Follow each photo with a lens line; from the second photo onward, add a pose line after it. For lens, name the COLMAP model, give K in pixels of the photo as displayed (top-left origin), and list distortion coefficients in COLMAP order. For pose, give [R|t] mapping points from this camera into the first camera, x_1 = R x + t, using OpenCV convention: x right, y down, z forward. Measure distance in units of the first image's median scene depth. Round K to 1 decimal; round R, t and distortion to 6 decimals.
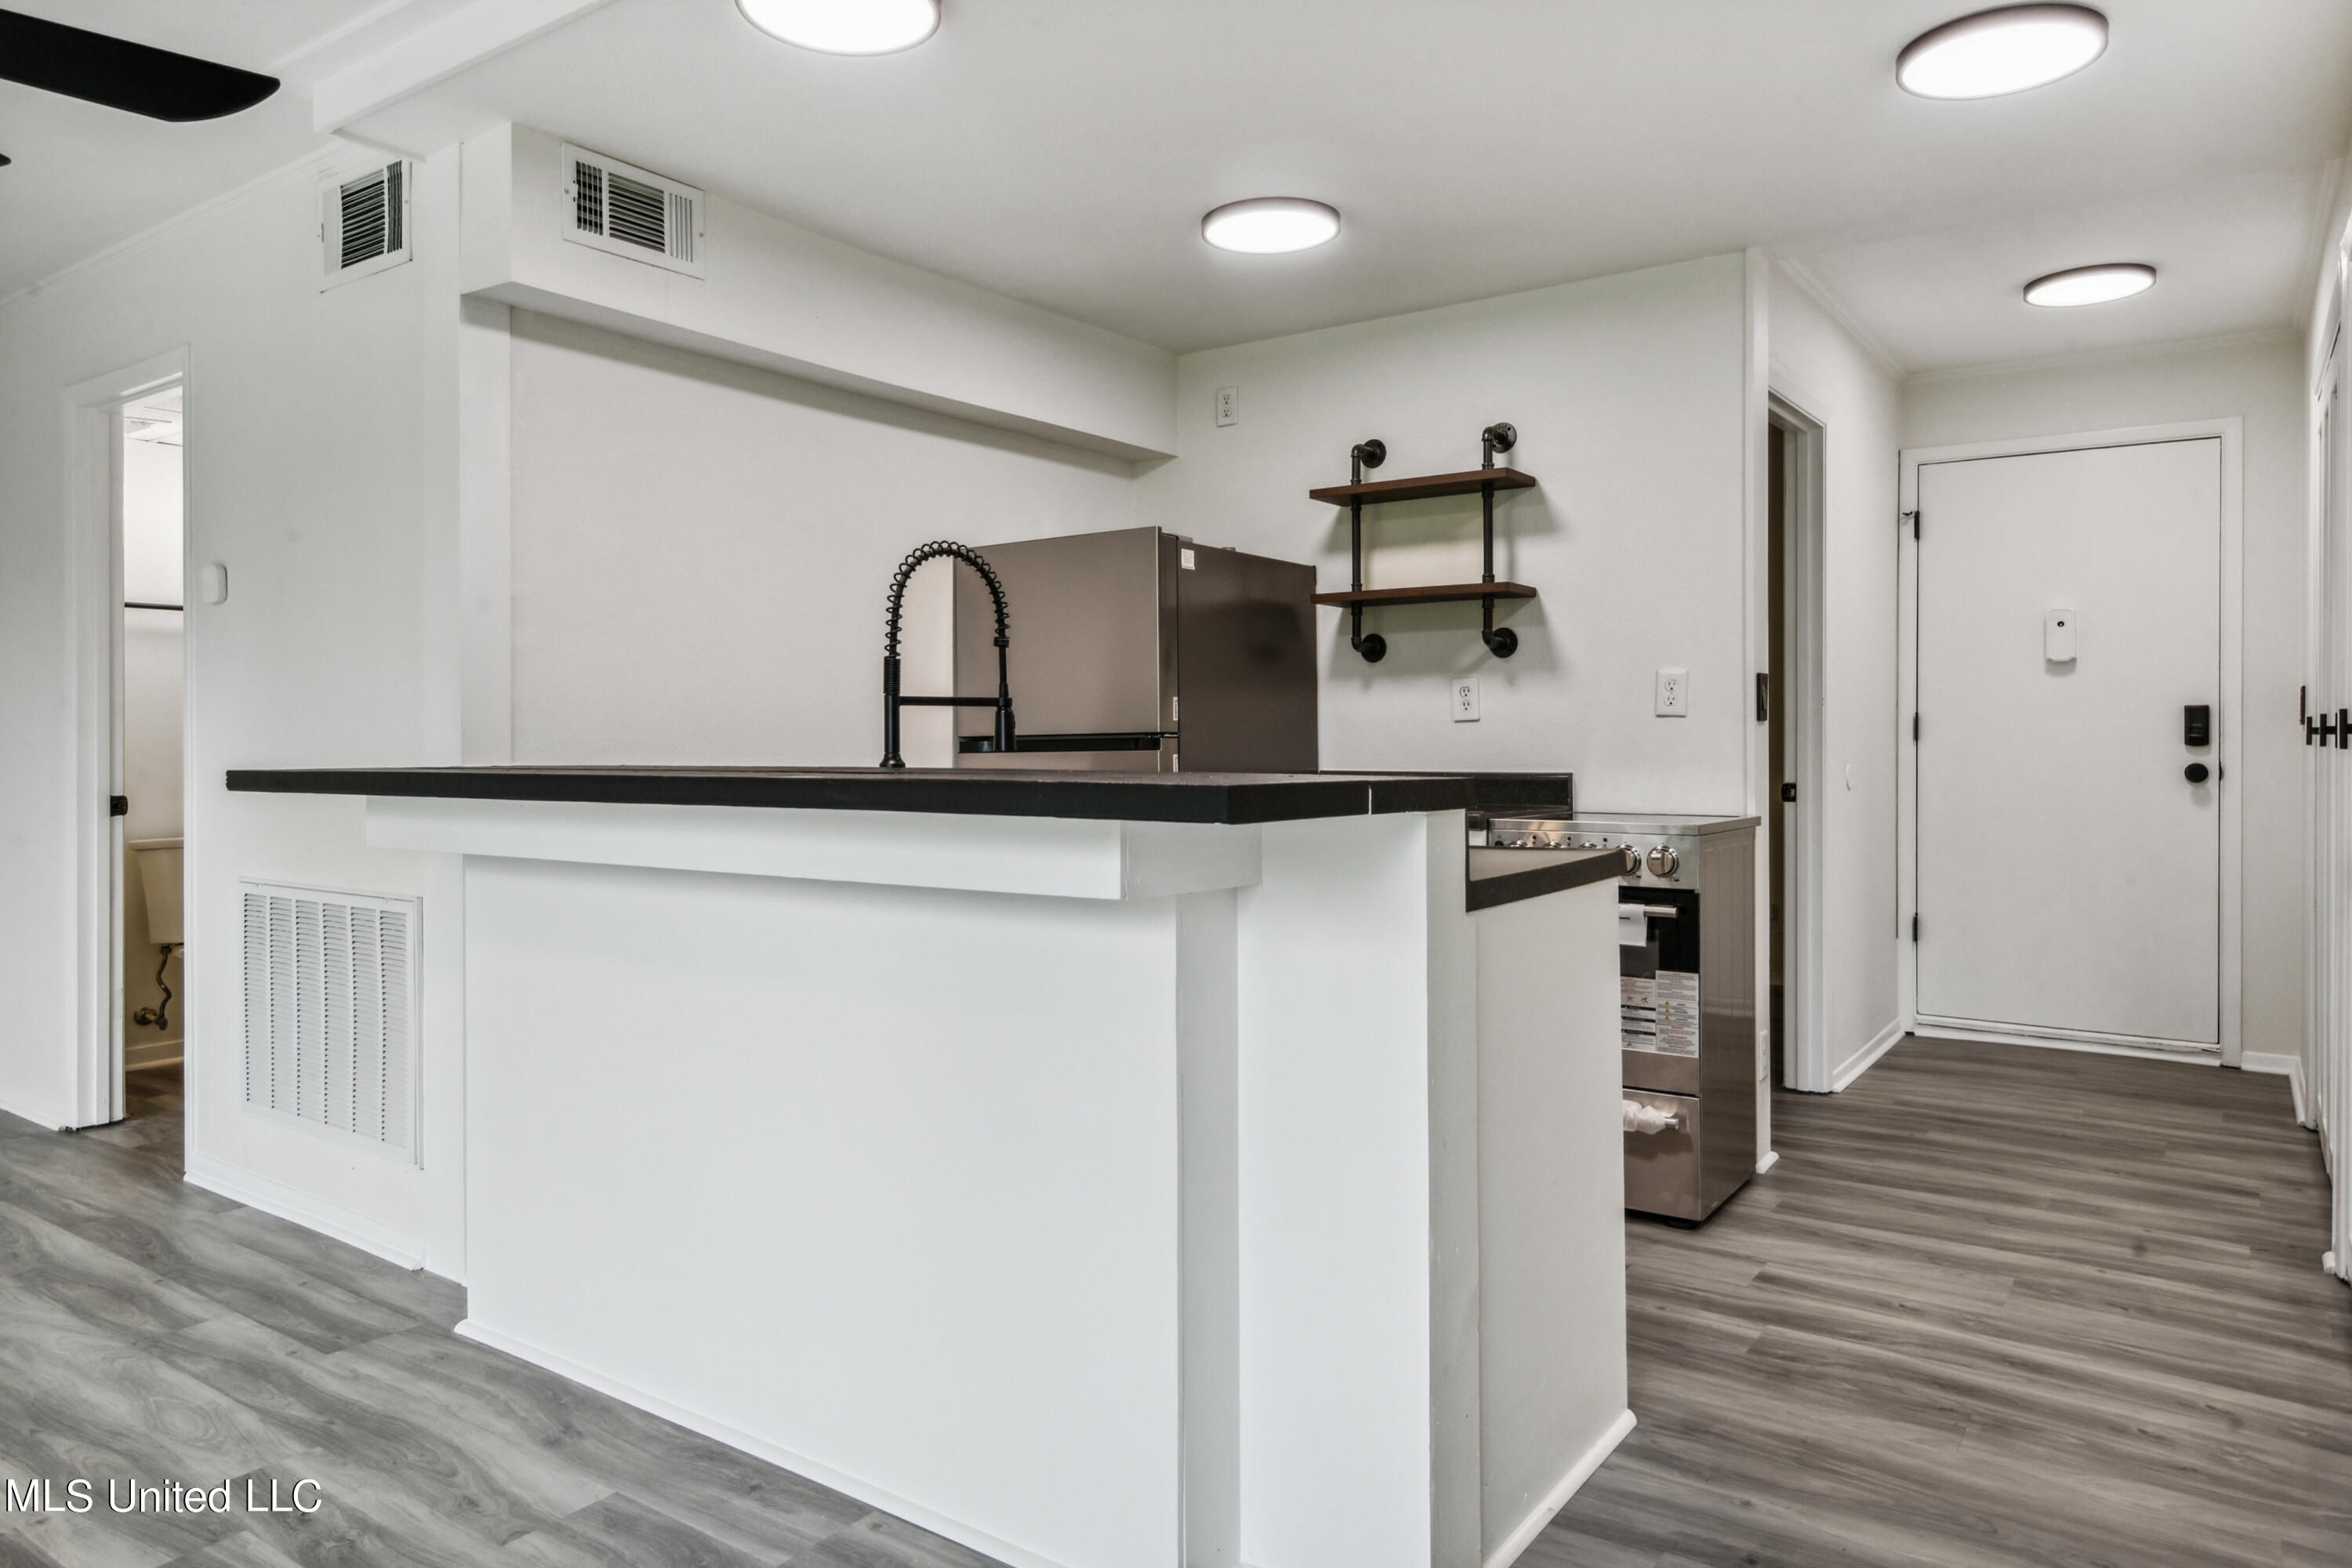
lens RADIAL K [[1478.9, 0, 1154.3], [0, 1478.9, 734.7], [0, 0, 1]] dist [0.020459, -0.019590]
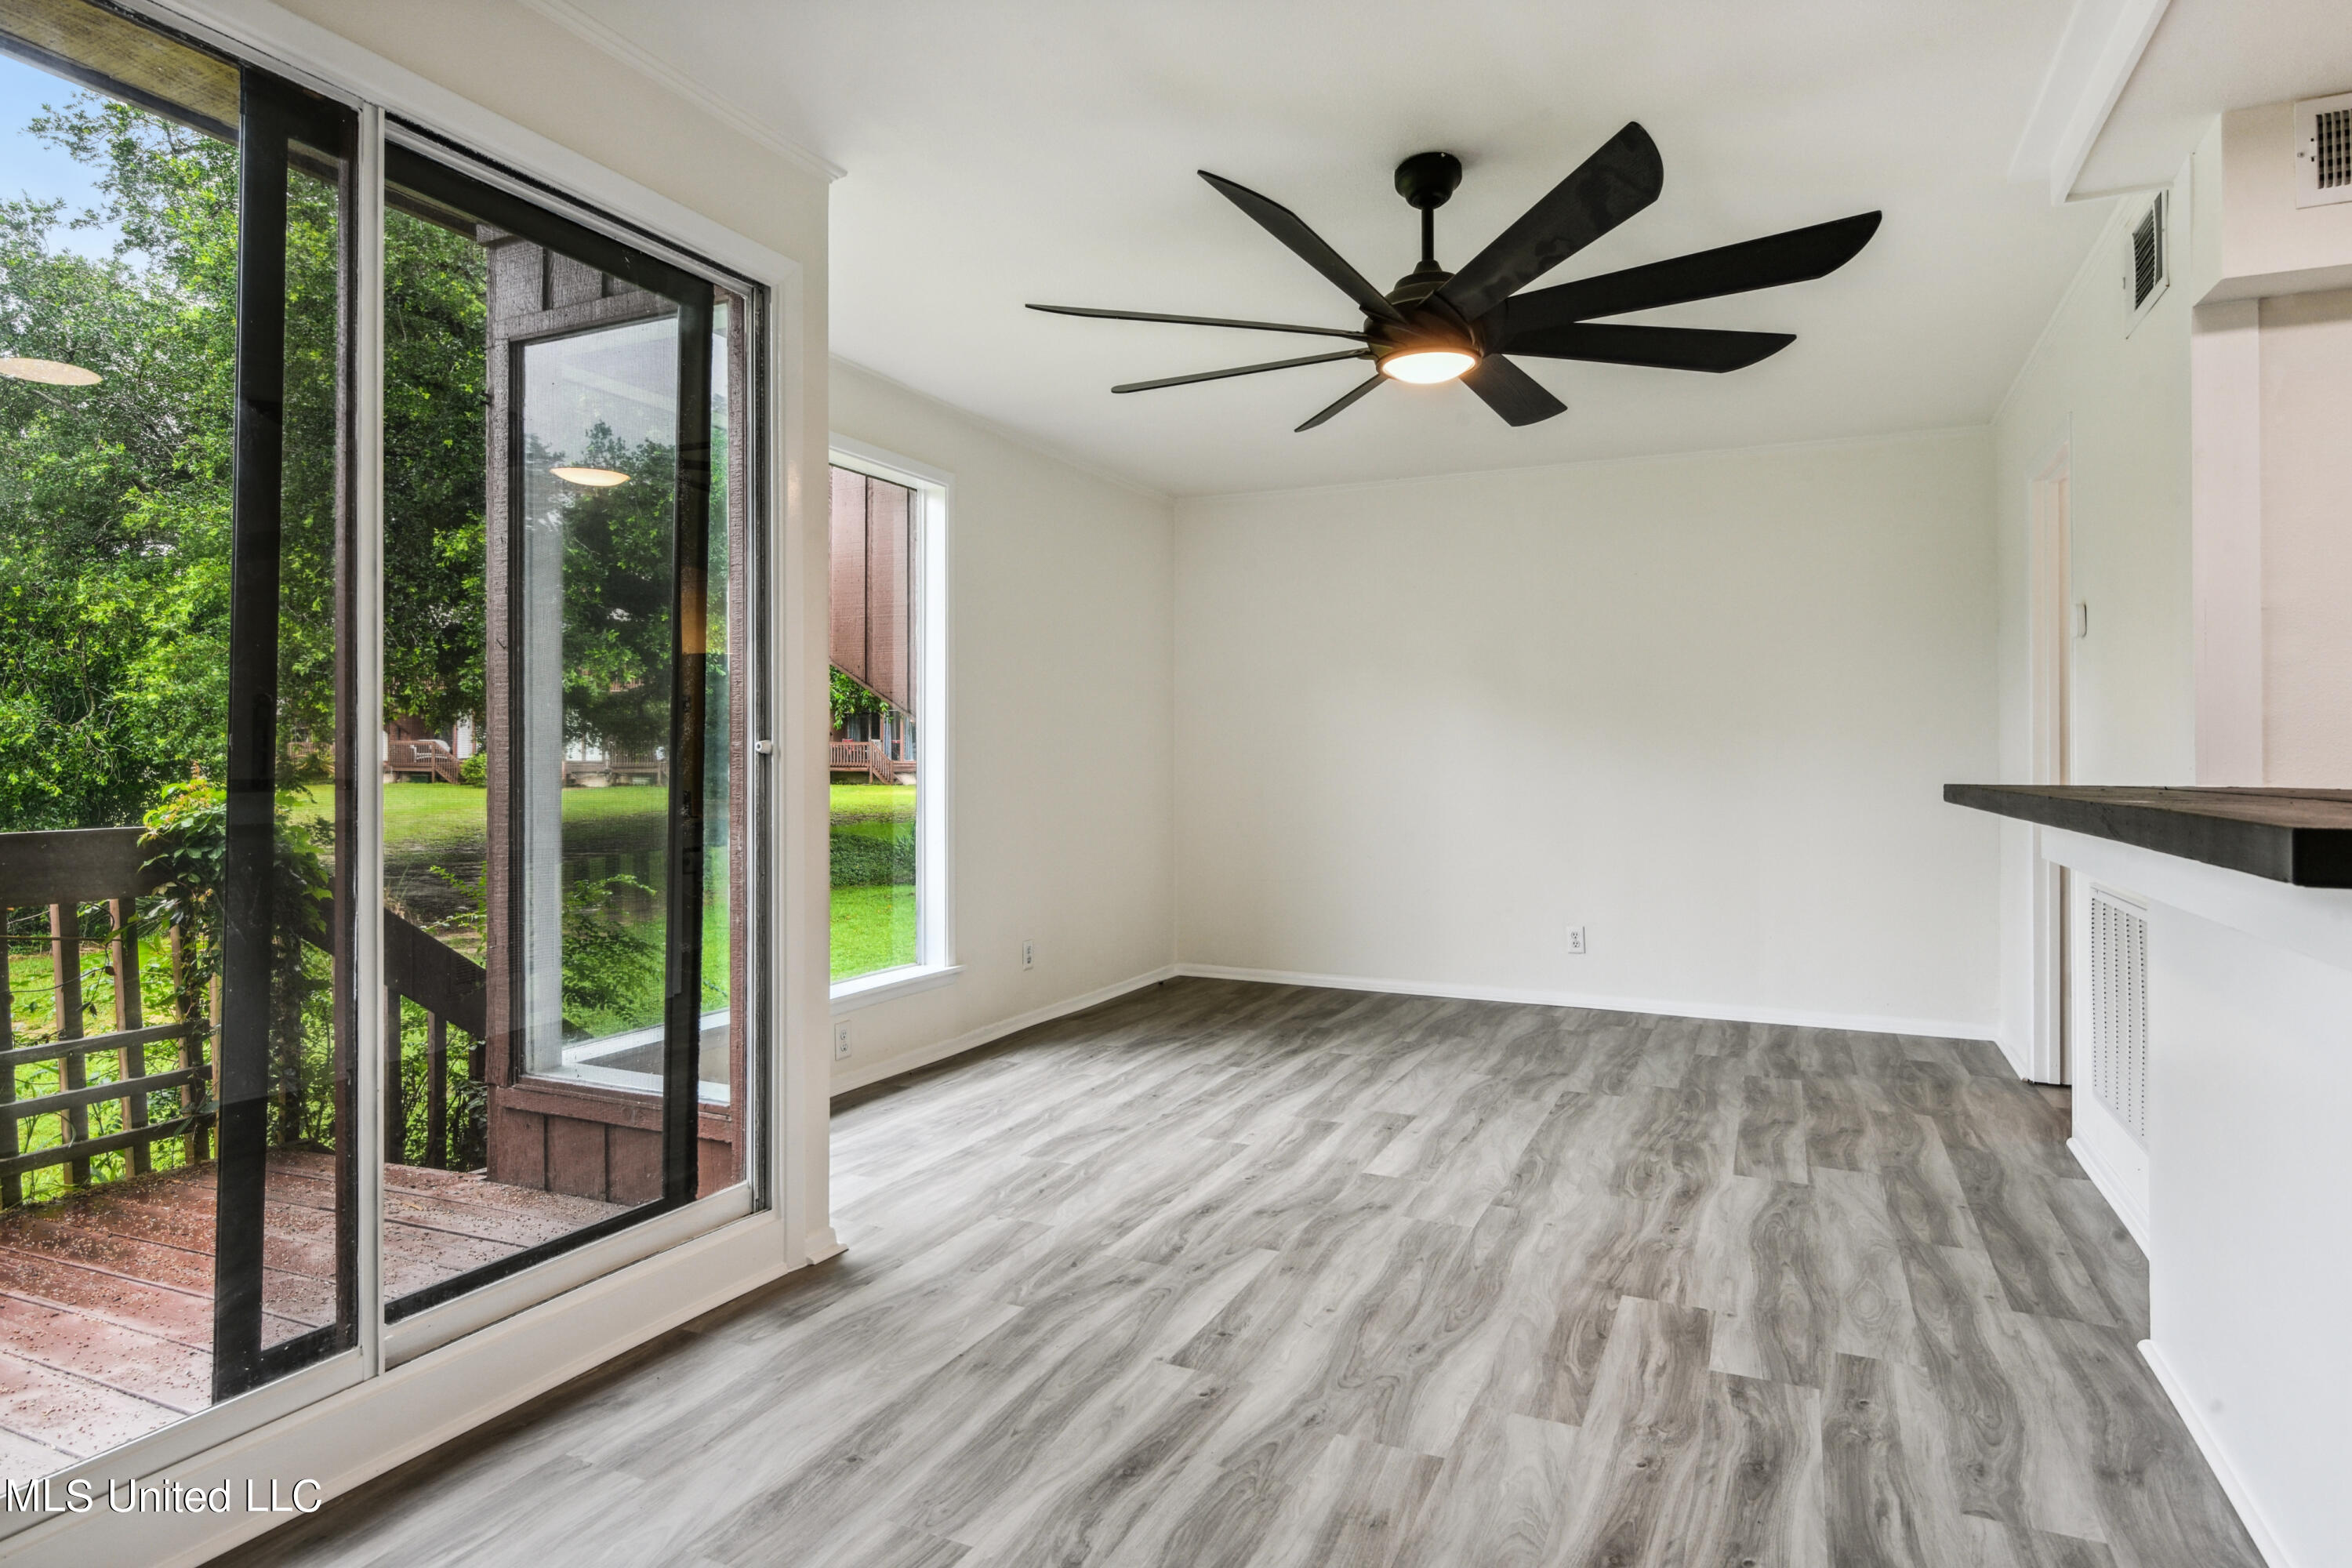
lens RADIAL K [[1295.0, 0, 1181.6], [0, 1295.0, 759.7], [0, 0, 1]] dist [-0.009851, -0.002858]
pose [[0.174065, 0.003778, -0.984727, 0.194299], [0.000546, 0.999992, 0.003933, -0.000540], [0.984734, -0.001222, 0.174061, 0.149454]]
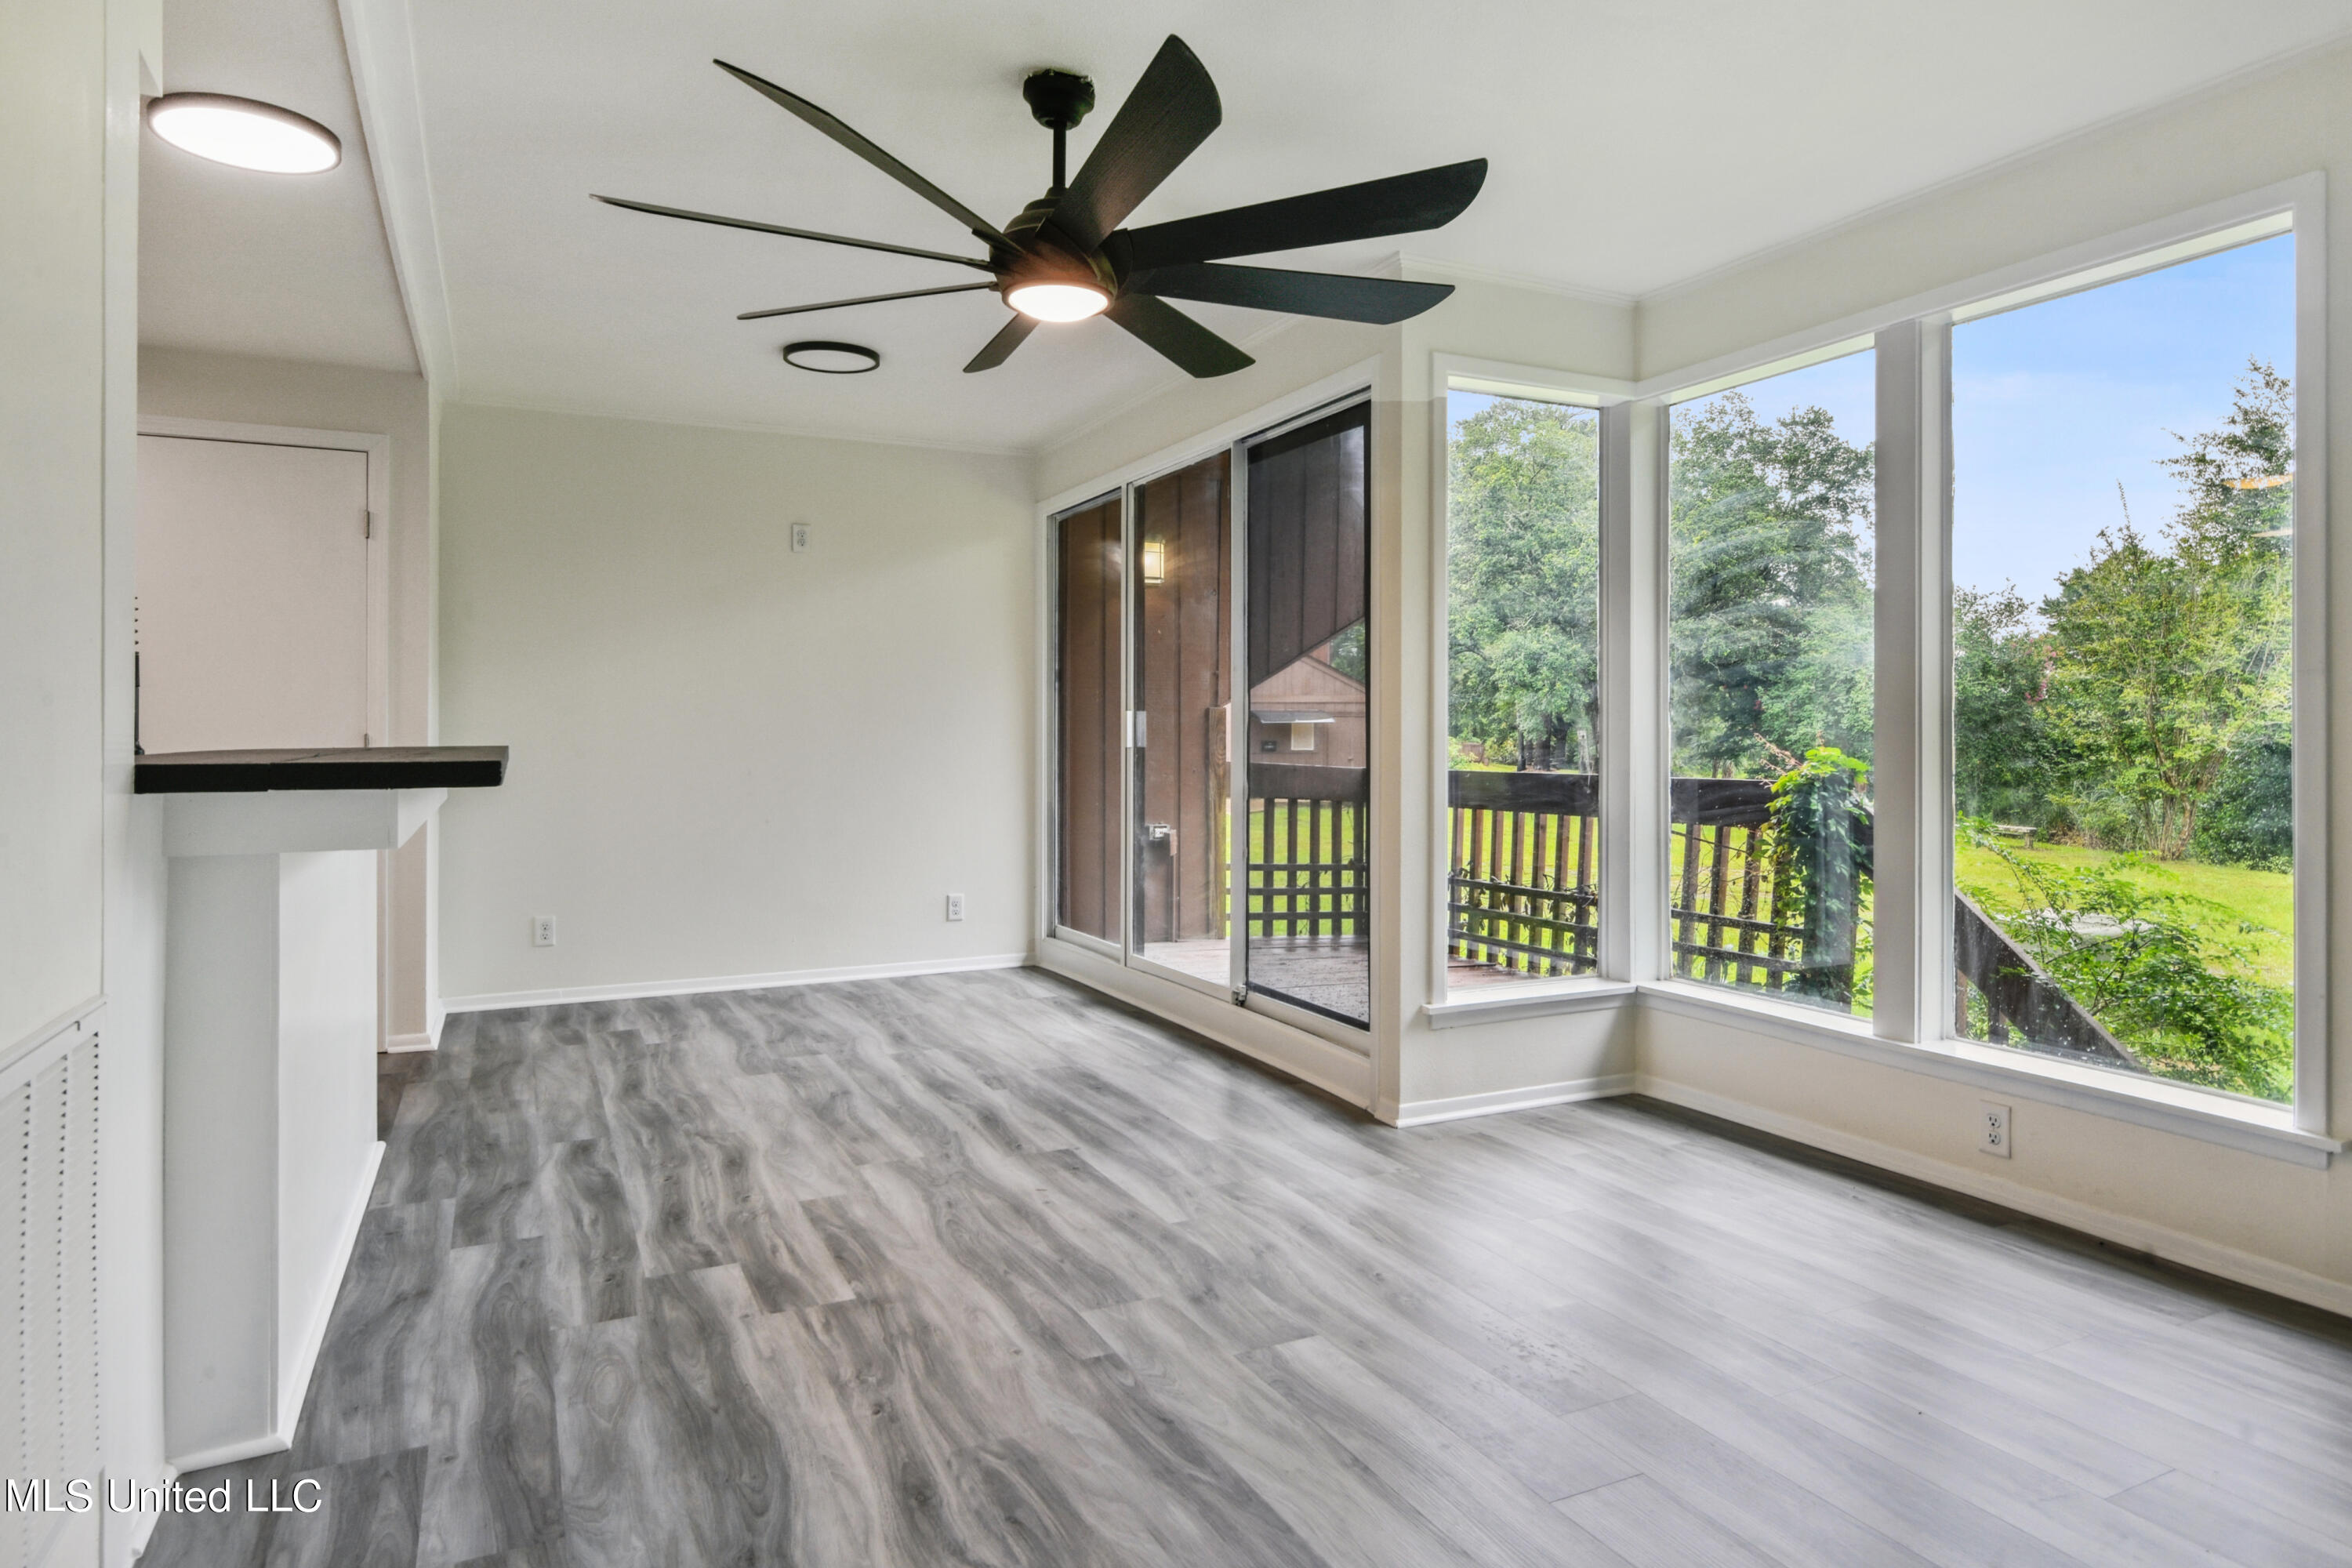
lens RADIAL K [[1295.0, 0, 1167.7], [0, 1295.0, 765.5], [0, 0, 1]] dist [-0.009851, -0.002858]
pose [[-0.882399, -0.012339, 0.470340, -0.878461], [-0.001470, 0.999723, 0.023470, 0.003172], [-0.470499, 0.020018, -0.882173, 0.992490]]
